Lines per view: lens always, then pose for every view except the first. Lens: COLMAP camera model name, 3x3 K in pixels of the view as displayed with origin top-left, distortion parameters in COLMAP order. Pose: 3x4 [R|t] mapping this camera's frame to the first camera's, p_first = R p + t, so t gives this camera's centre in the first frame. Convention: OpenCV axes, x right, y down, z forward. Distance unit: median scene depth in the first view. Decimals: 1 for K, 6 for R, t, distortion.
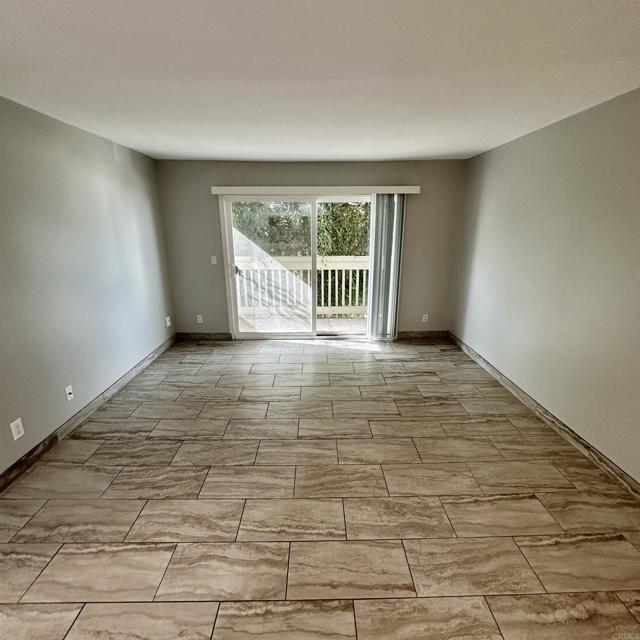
lens RADIAL K [[340.3, 0, 320.5], [0, 340.3, 319.3], [0, 0, 1]] dist [-0.010753, 0.002869]
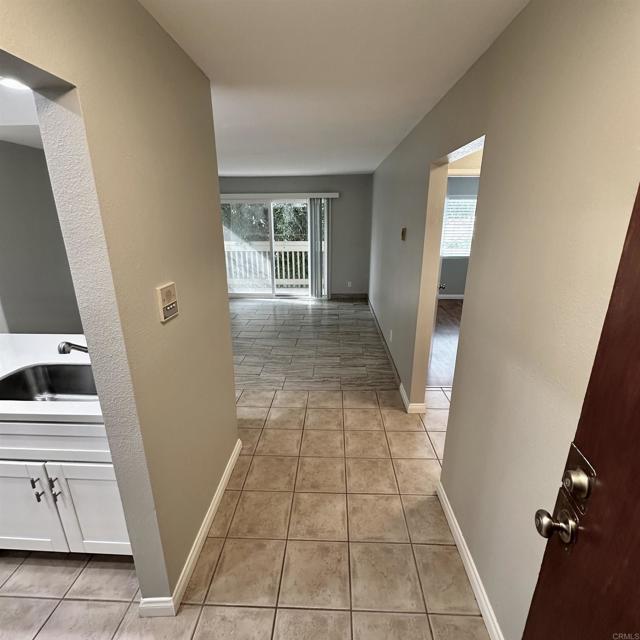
lens RADIAL K [[340.3, 0, 321.3], [0, 340.3, 319.6], [0, 0, 1]] dist [-0.010753, 0.002869]
pose [[0.998206, 0.016641, -0.057520, 0.334264], [-0.015220, 0.999570, 0.025052, 0.134581], [0.057912, -0.024131, 0.998030, -0.536833]]
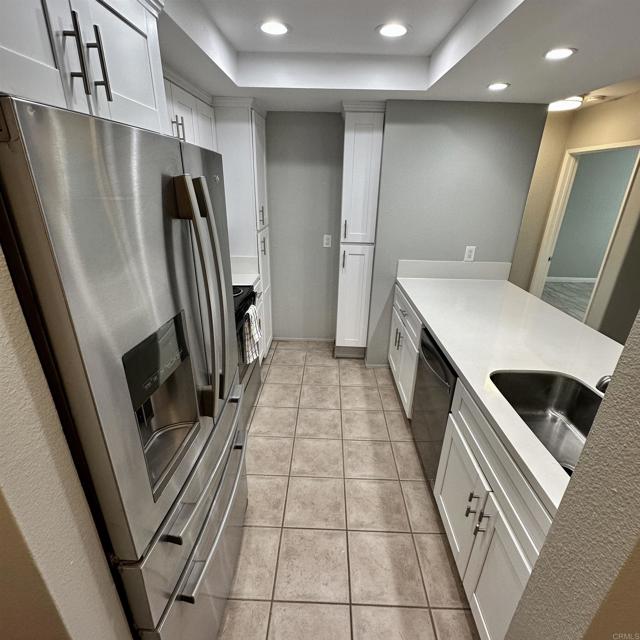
lens RADIAL K [[340.3, 0, 324.4], [0, 340.3, 320.6], [0, 0, 1]] dist [-0.010753, 0.002869]
pose [[-0.034755, 0.379699, -0.924457, 0.235877], [-0.296464, 0.879462, 0.372365, 0.103722], [0.954411, 0.287010, 0.082001, -0.393729]]
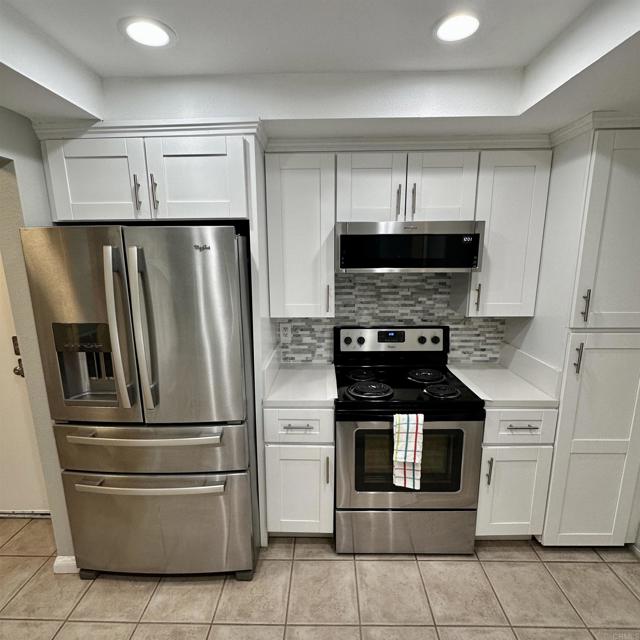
lens RADIAL K [[340.3, 0, 322.2], [0, 340.3, 320.6], [0, 0, 1]] dist [-0.010753, 0.002869]
pose [[-0.999298, 0.002443, 0.037395, -0.204198], [0.019279, 0.889203, 0.457106, 0.042073], [-0.032136, 0.457506, -0.888626, -0.156070]]
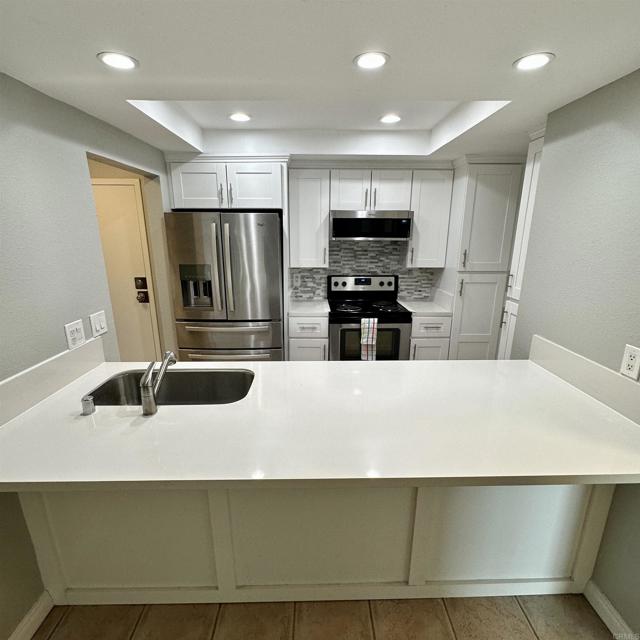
lens RADIAL K [[340.3, 0, 322.5], [0, 340.3, 321.1], [0, 0, 1]] dist [-0.010753, 0.002869]
pose [[-0.999989, -0.000754, -0.004650, -0.185332], [-0.003033, 0.858320, 0.513106, -0.049024], [0.003605, 0.513114, -0.858313, 0.180398]]
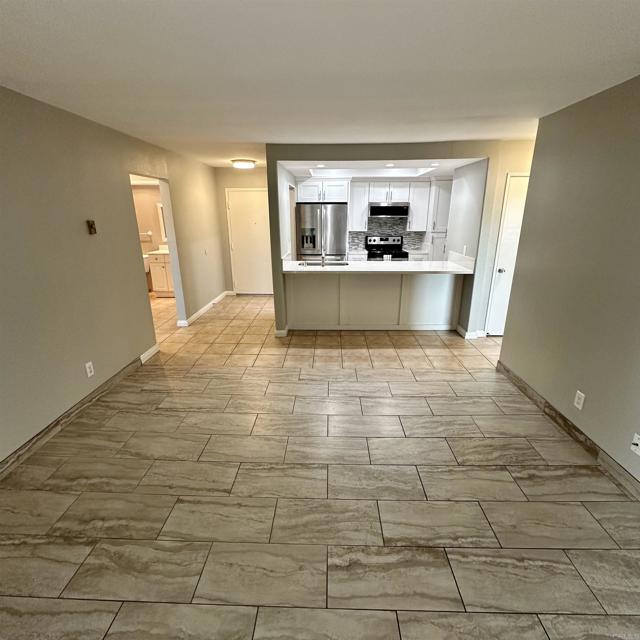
lens RADIAL K [[340.3, 0, 322.1], [0, 340.3, 320.5], [0, 0, 1]] dist [-0.010753, 0.002869]
pose [[-0.999127, -0.010076, 0.040544, -0.057178], [0.014057, 0.832812, 0.553378, -0.290073], [-0.039342, 0.553465, -0.831943, 1.020381]]
